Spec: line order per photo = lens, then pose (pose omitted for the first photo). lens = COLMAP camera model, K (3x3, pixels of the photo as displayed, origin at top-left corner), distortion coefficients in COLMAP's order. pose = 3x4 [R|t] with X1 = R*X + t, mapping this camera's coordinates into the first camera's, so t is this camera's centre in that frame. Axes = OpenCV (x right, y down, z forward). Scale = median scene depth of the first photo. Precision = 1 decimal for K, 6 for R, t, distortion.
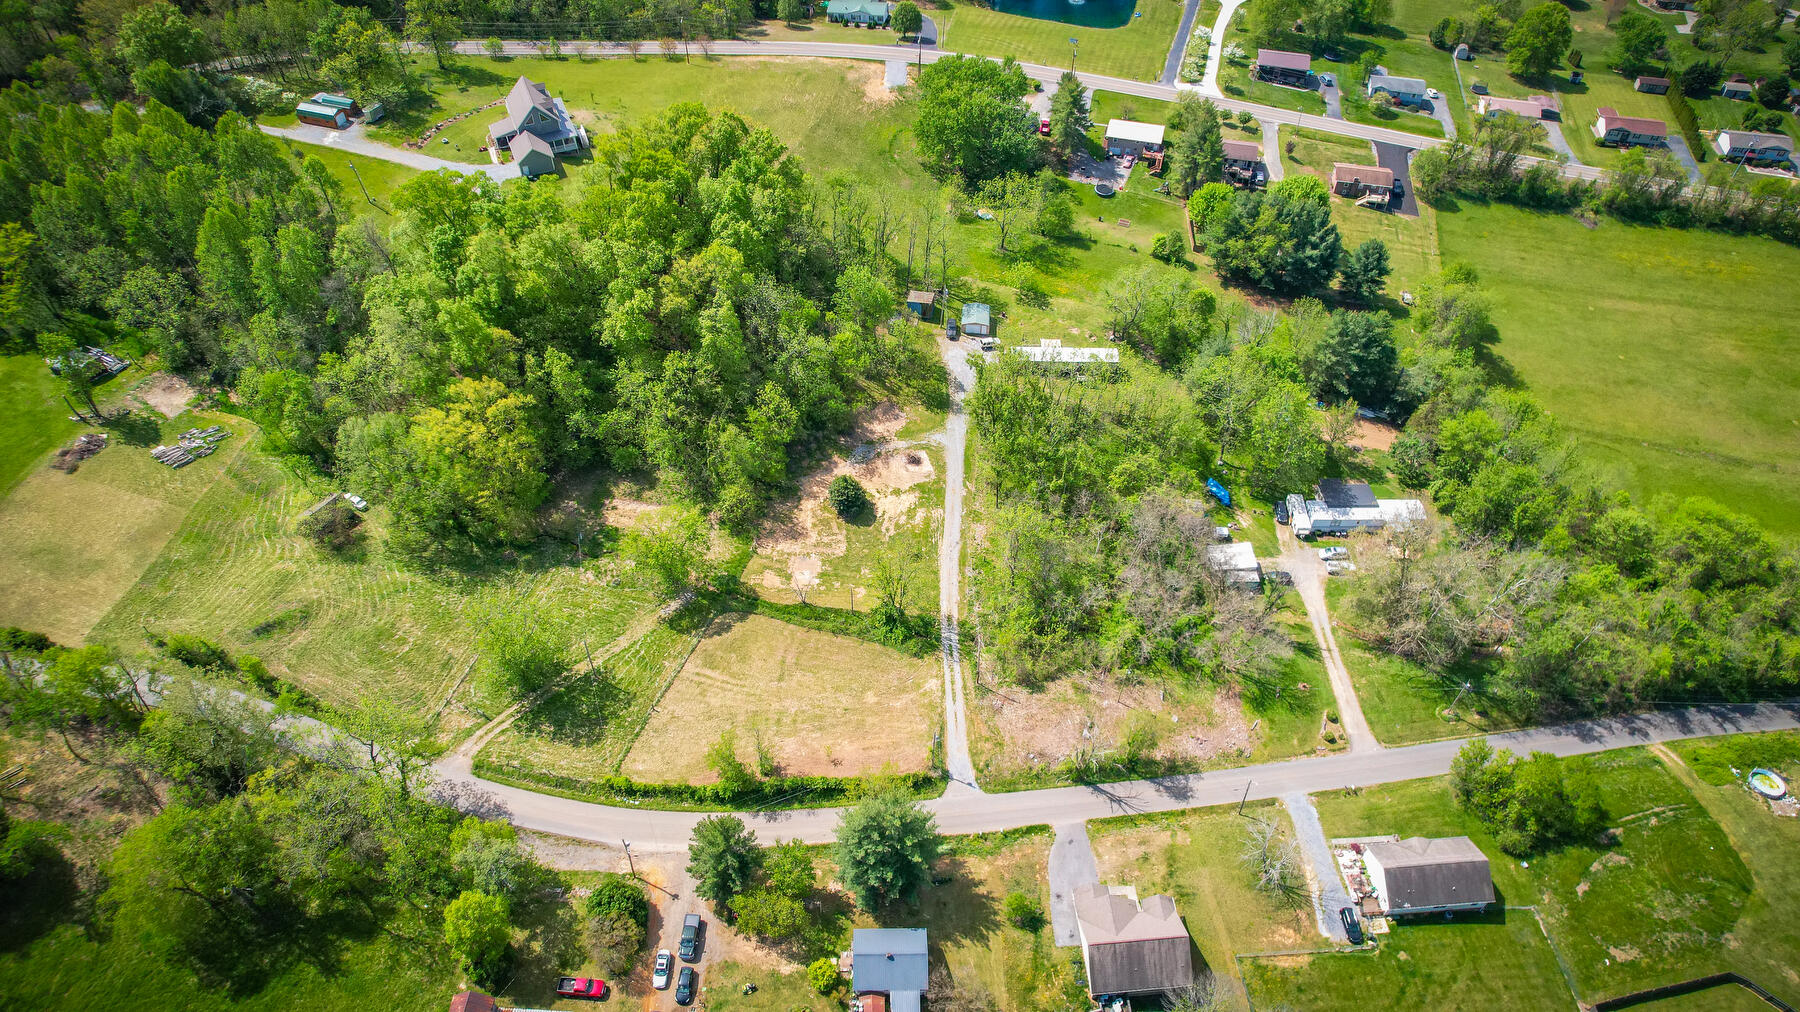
lens RADIAL K [[1149.4, 0, 900.9], [0, 1149.4, 512.1], [0, 0, 1]] dist [-0.075313, 0.069960]
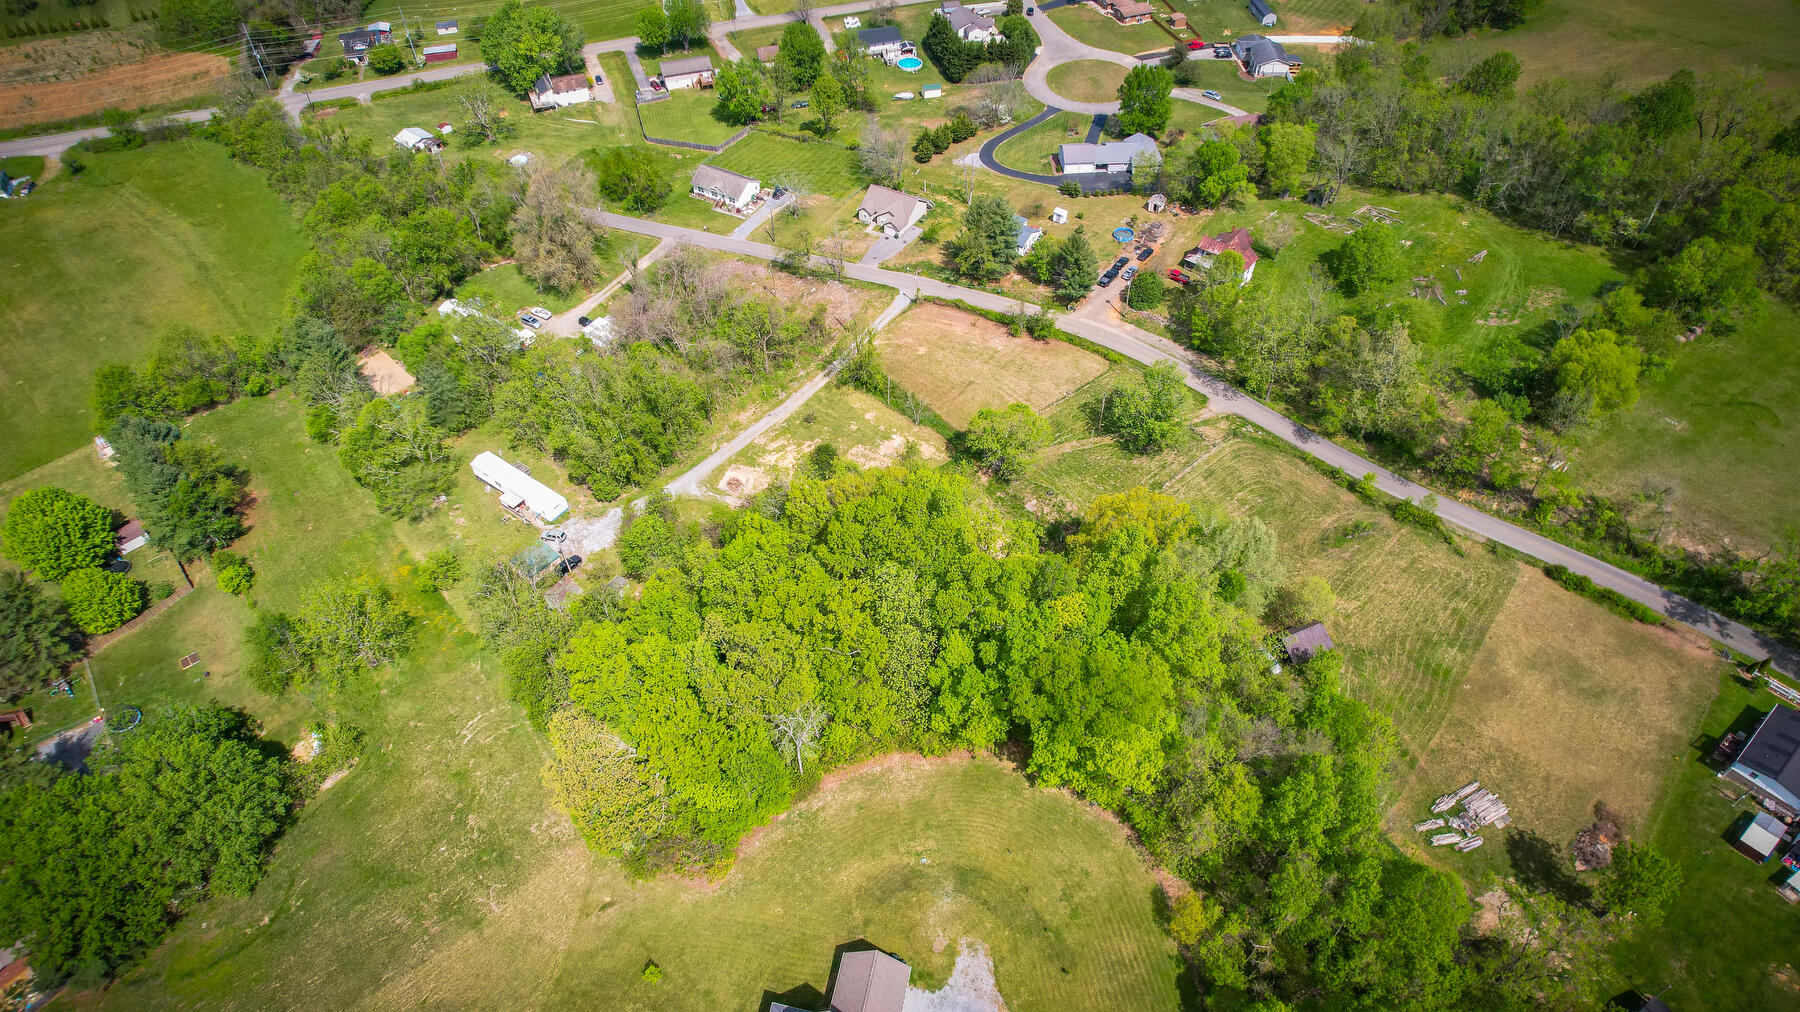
lens RADIAL K [[1149.4, 0, 900.9], [0, 1149.4, 512.1], [0, 0, 1]] dist [-0.075313, 0.069960]
pose [[-0.823455, -0.416243, 0.385570, -0.568548], [0.416366, 0.018328, 0.909012, -1.008212], [-0.385437, 0.909068, 0.158218, 0.907155]]
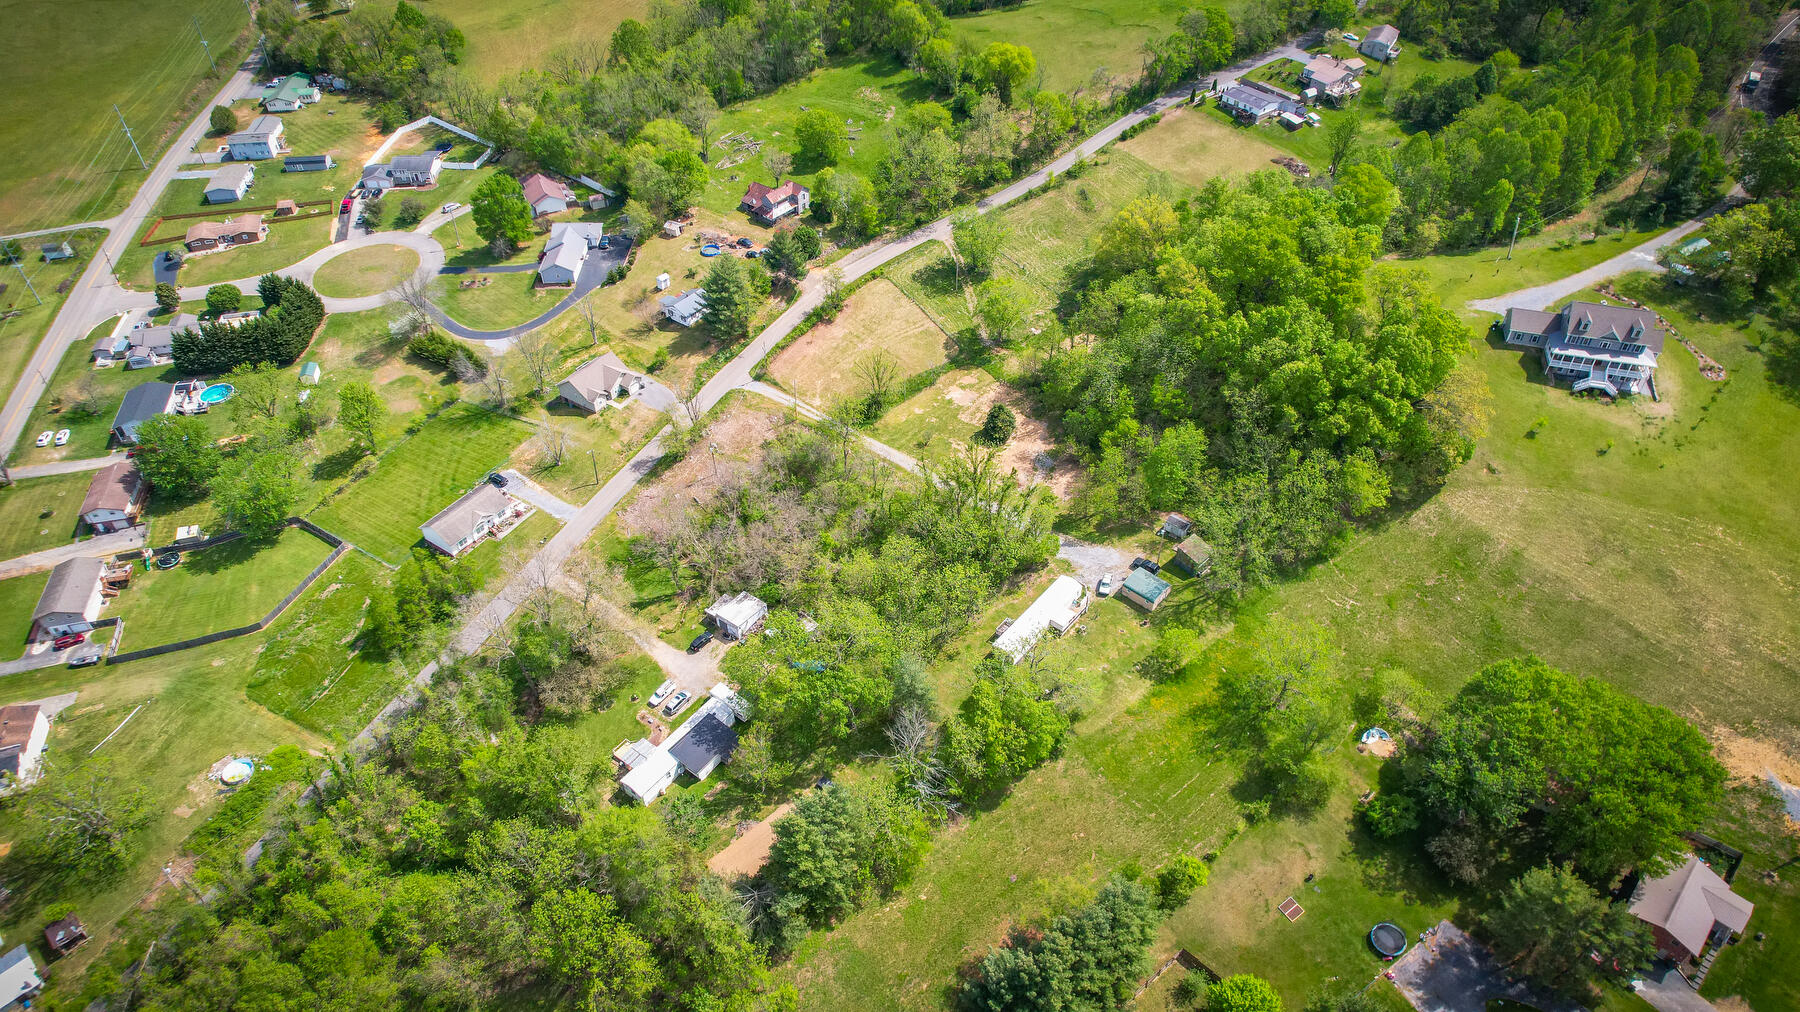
lens RADIAL K [[1149.4, 0, 900.9], [0, 1149.4, 512.1], [0, 0, 1]] dist [-0.075313, 0.069960]
pose [[-0.616787, 0.531683, -0.580420, 0.798139], [-0.571815, 0.204086, 0.794592, -0.933932], [0.540926, 0.821987, 0.178147, 0.869138]]
